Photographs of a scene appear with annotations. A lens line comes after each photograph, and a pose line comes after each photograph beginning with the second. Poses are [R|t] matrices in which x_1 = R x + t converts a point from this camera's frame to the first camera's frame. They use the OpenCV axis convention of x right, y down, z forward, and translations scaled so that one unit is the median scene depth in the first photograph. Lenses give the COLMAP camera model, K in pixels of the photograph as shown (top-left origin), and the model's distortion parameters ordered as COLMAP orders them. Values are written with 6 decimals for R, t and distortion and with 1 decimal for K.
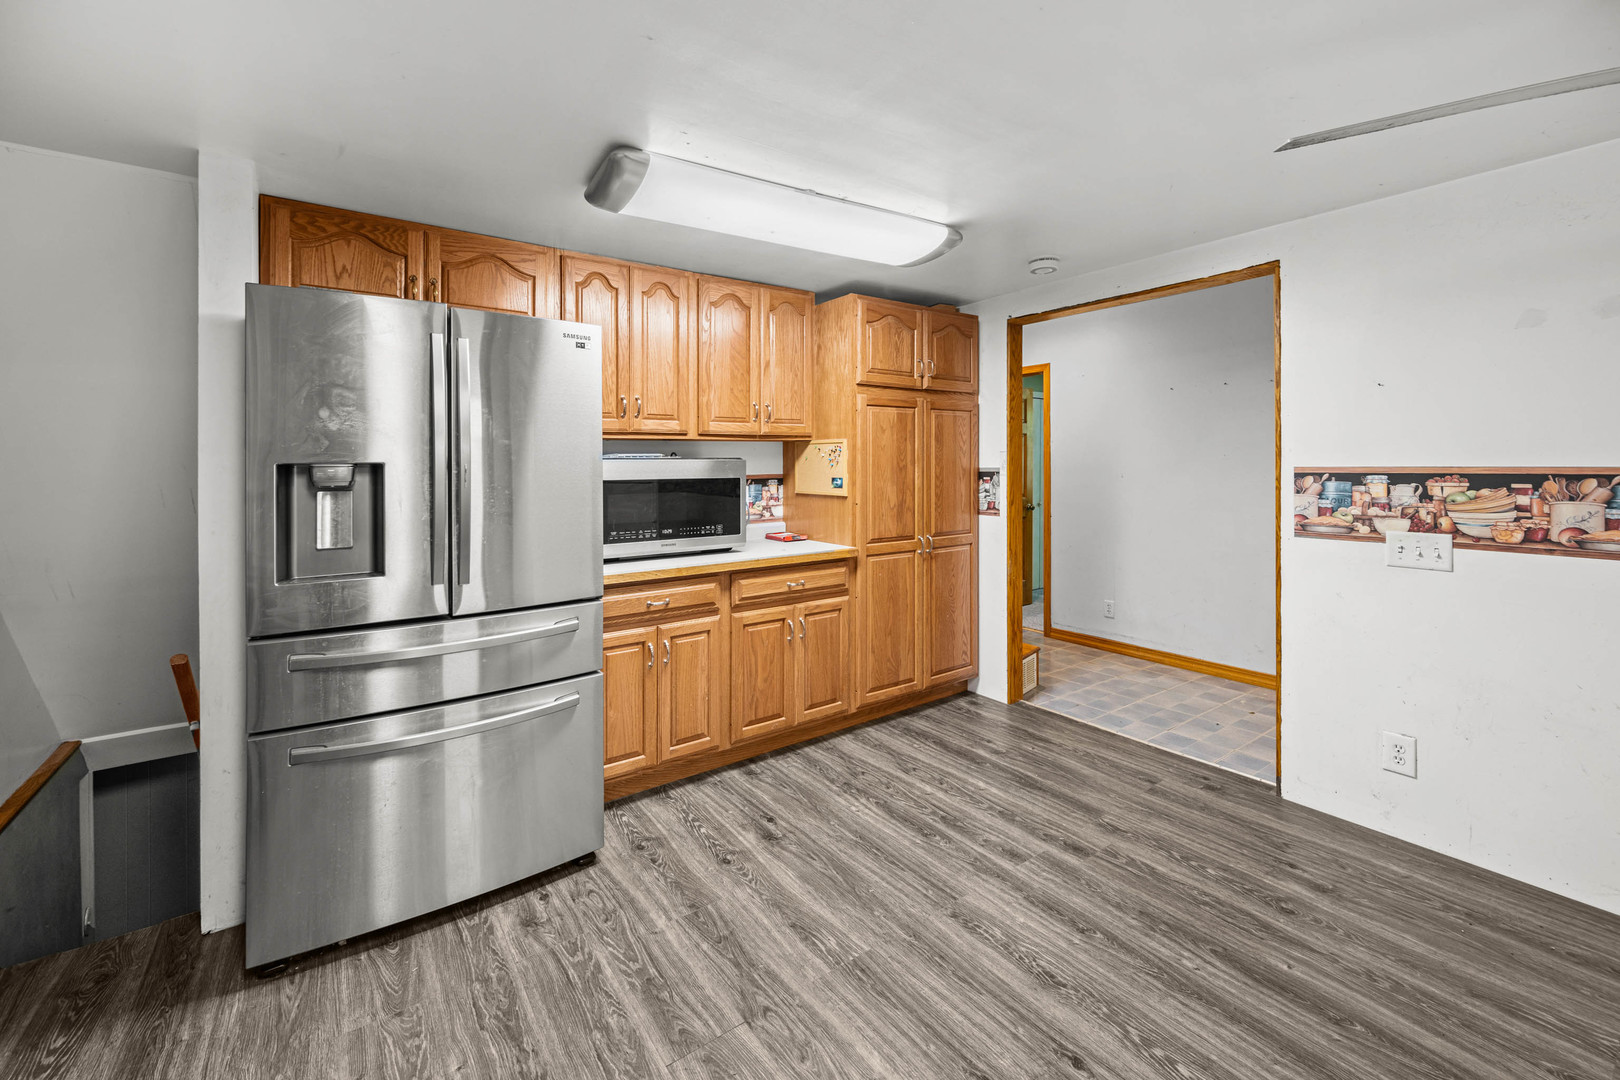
lens RADIAL K [[666.2, 0, 818.7], [0, 666.2, 464.9], [0, 0, 1]] dist [0.002475, 0.000308]
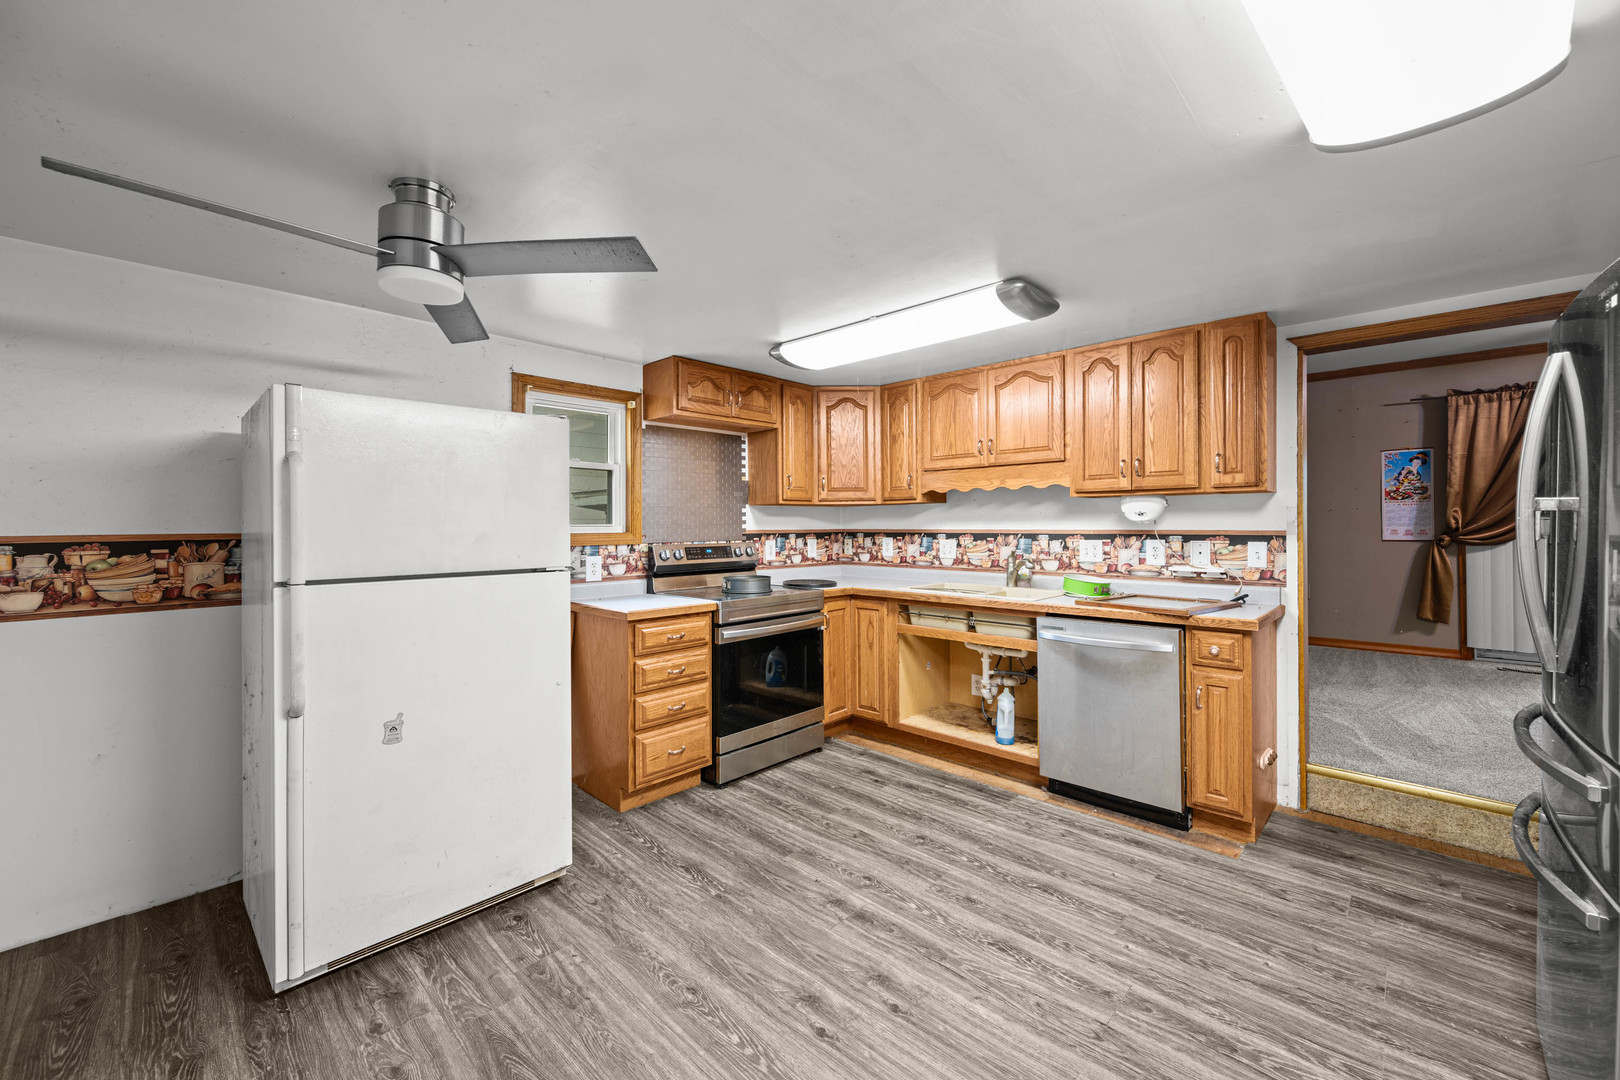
lens RADIAL K [[649.1, 0, 811.9], [0, 649.1, 524.4], [0, 0, 1]] dist [0.001119, 0.000072]
pose [[-0.984024, 0.011775, -0.177646, 0.337857], [0.011789, 0.999930, 0.000975, -0.003069], [0.177645, -0.001135, -0.984094, 1.204108]]
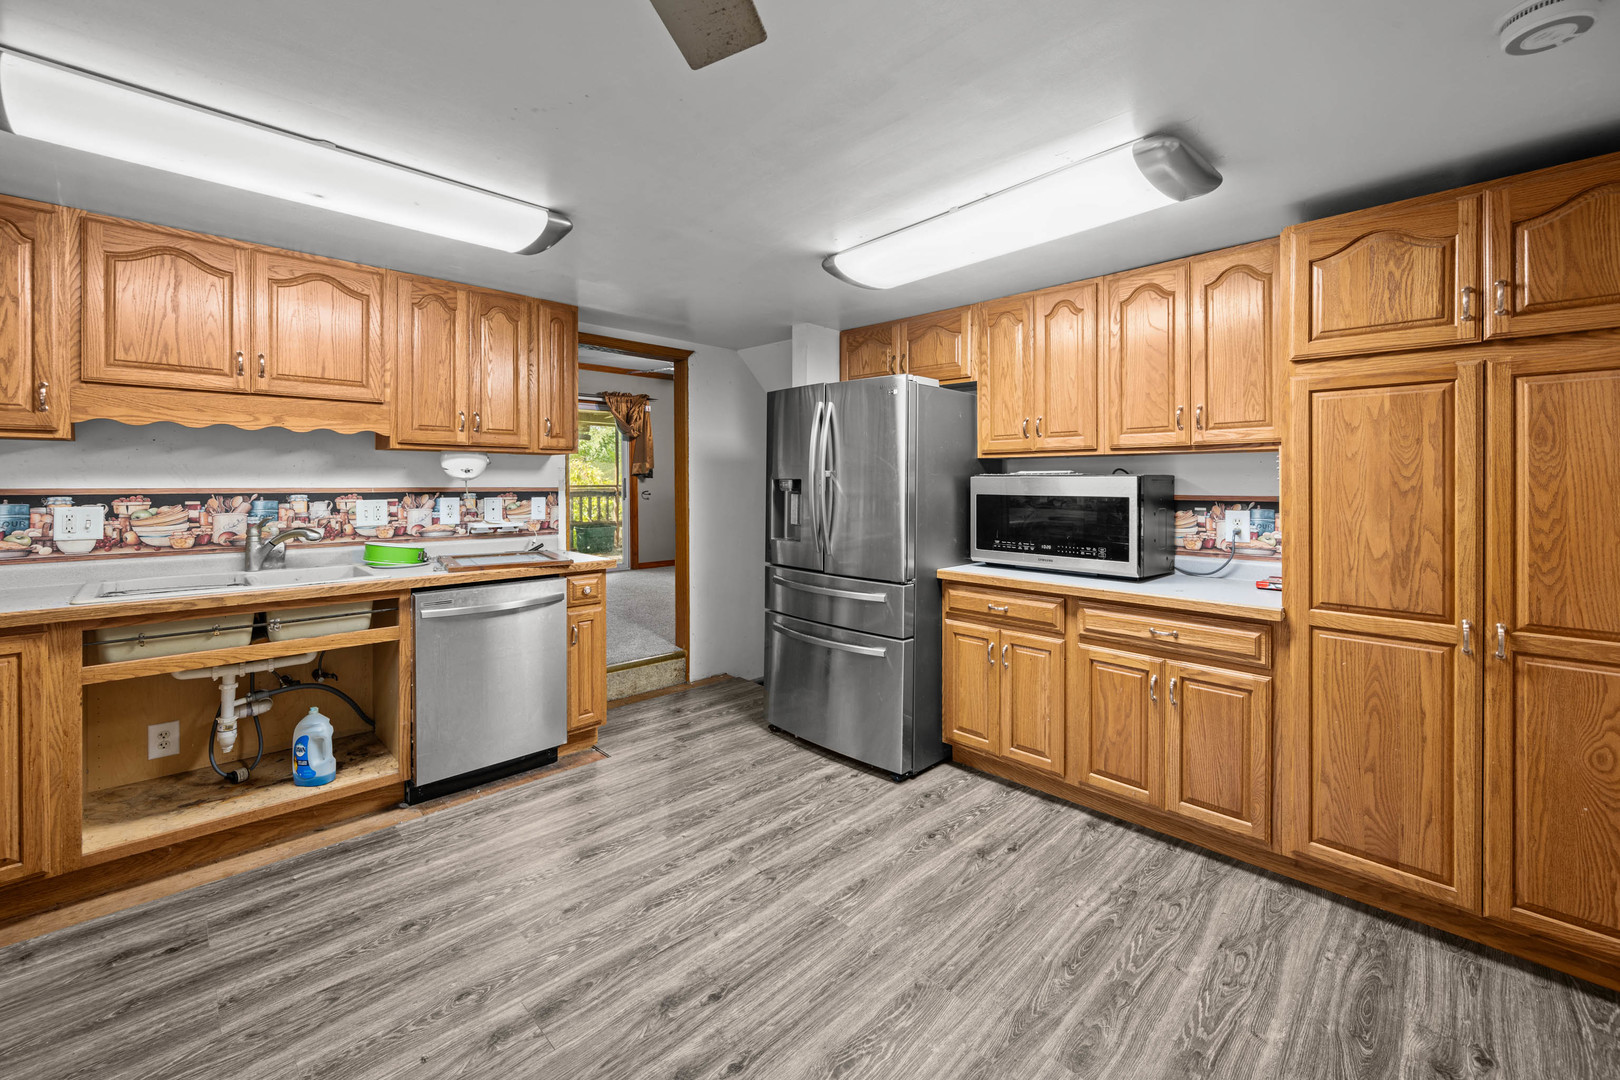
lens RADIAL K [[661.4, 0, 815.6], [0, 661.4, 480.1], [0, 0, 1]] dist [0.000226, 0.000083]
pose [[0.154840, 0.005749, -0.987923, 0.793339], [-0.005080, 0.999974, 0.005023, -0.006526], [0.987927, 0.004241, 0.154865, 0.542960]]
